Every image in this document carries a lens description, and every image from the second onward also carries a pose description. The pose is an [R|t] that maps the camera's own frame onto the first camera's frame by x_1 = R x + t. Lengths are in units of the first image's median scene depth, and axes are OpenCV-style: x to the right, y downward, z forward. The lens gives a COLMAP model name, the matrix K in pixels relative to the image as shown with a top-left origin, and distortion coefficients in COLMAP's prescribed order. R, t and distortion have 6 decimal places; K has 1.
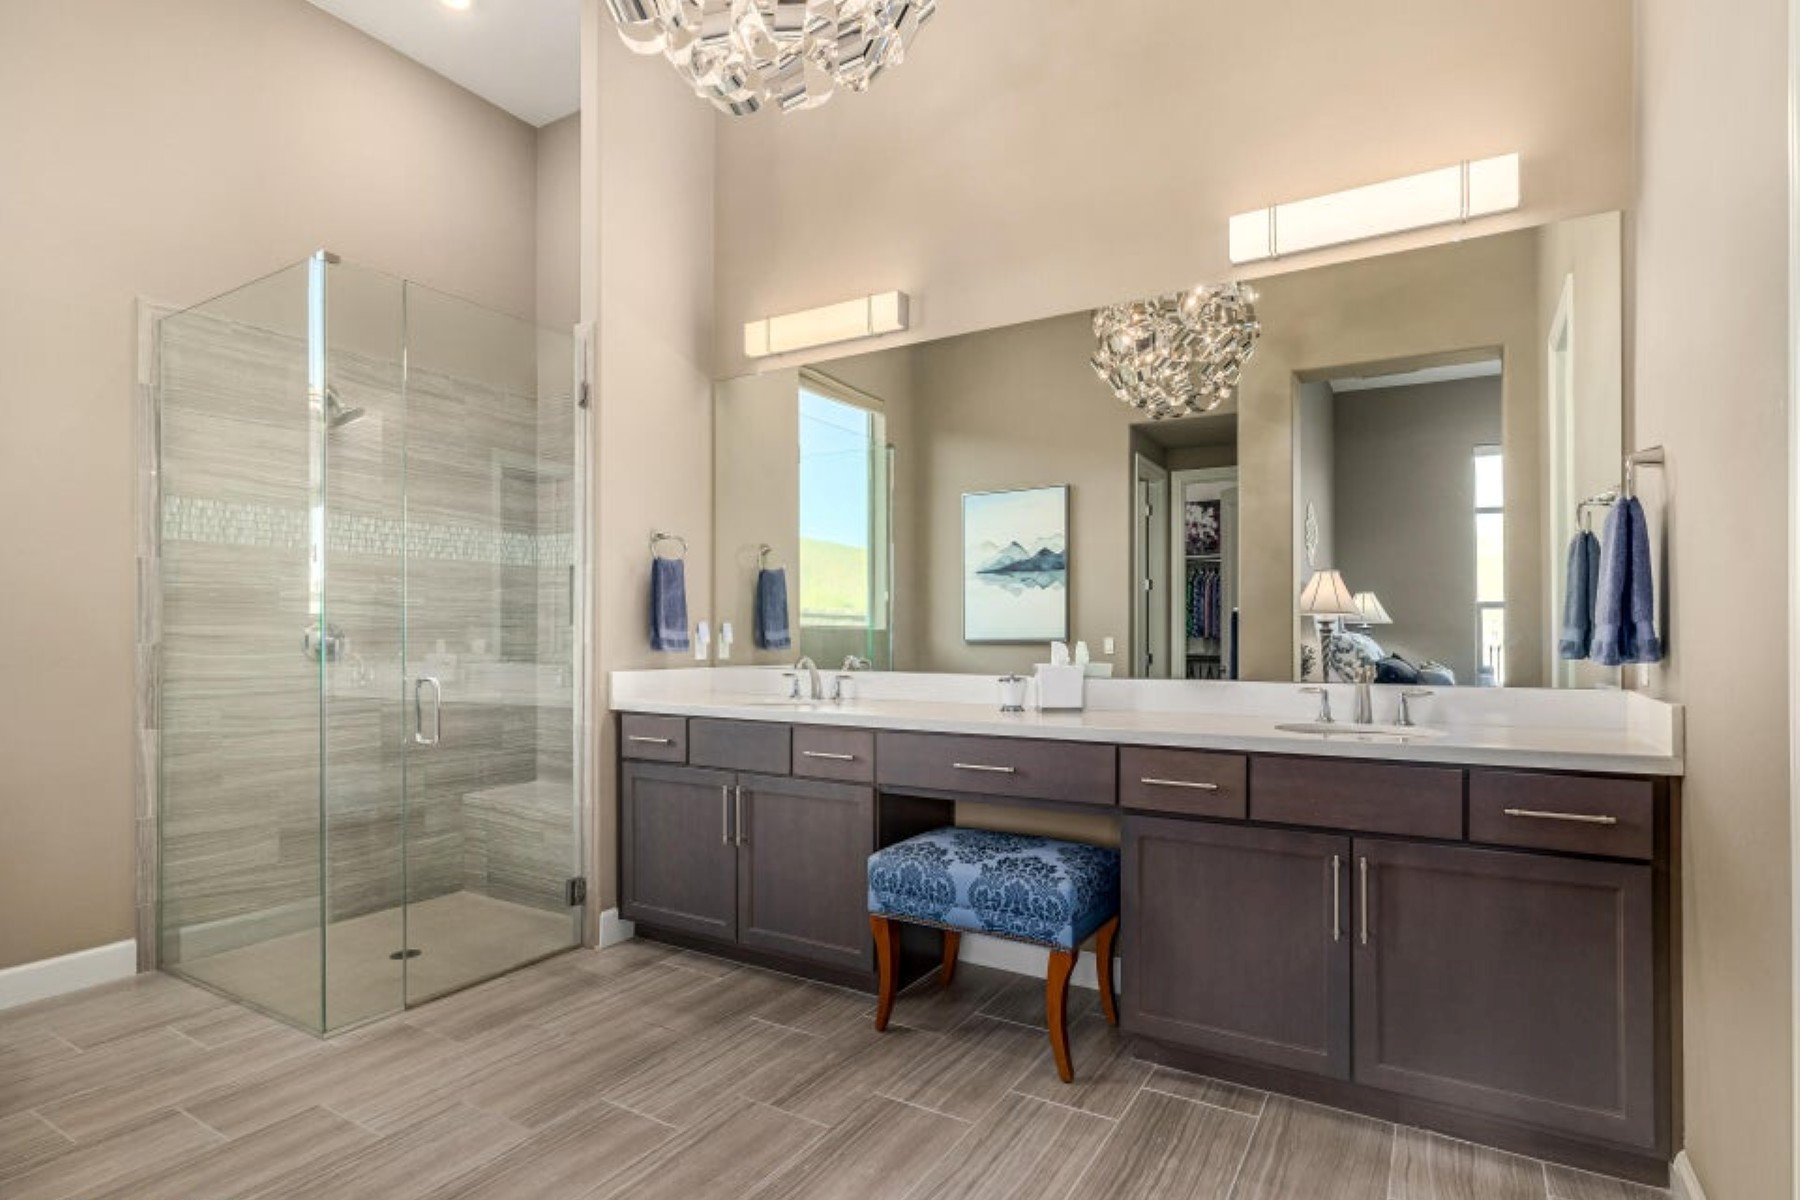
lens RADIAL K [[922.9, 0, 901.7], [0, 922.9, 631.6], [0, 0, 1]] dist [-0.011733, 0.001463]
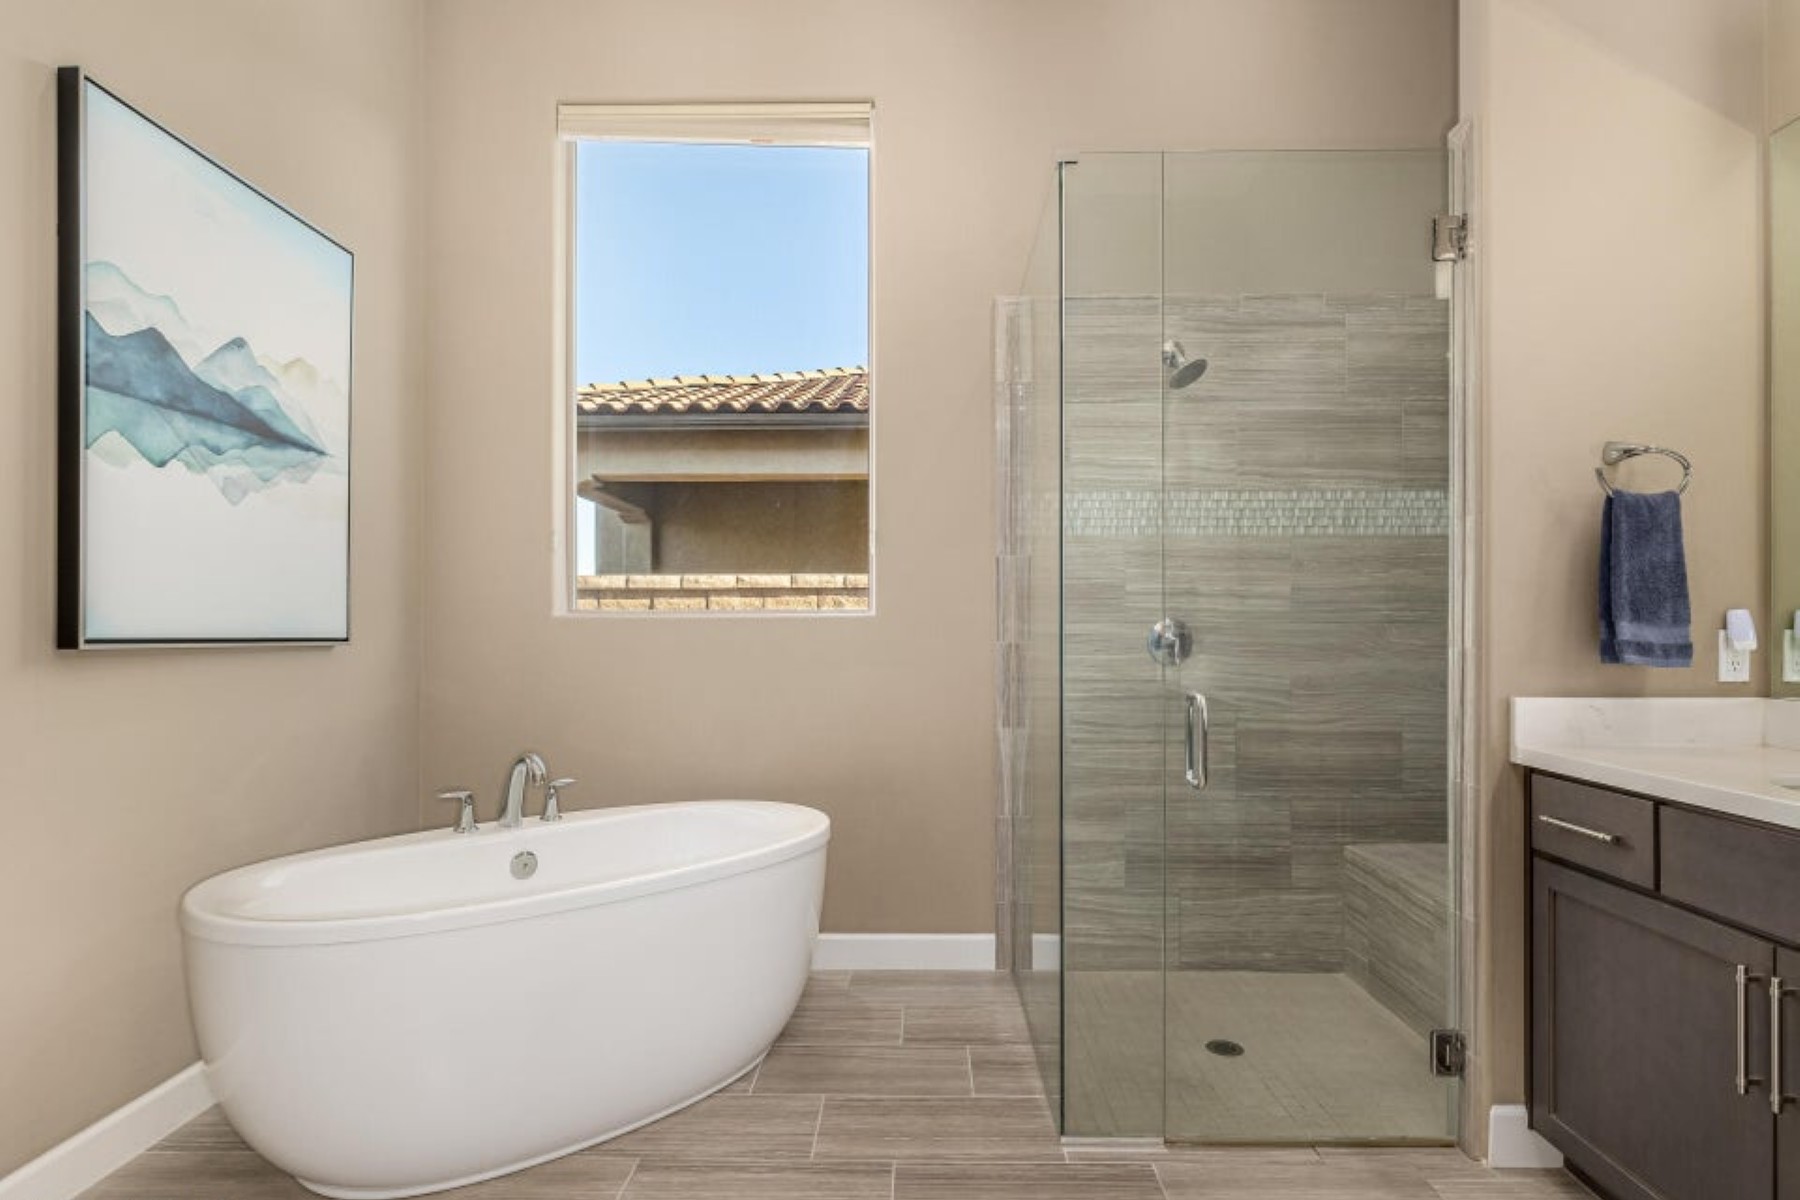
lens RADIAL K [[922.9, 0, 901.7], [0, 922.9, 631.6], [0, 0, 1]] dist [-0.011733, 0.001463]
pose [[0.500515, -0.000551, -0.865728, -0.007209], [0.003947, 0.999991, 0.001645, -0.000572], [0.865719, -0.004240, 0.500513, 0.363575]]
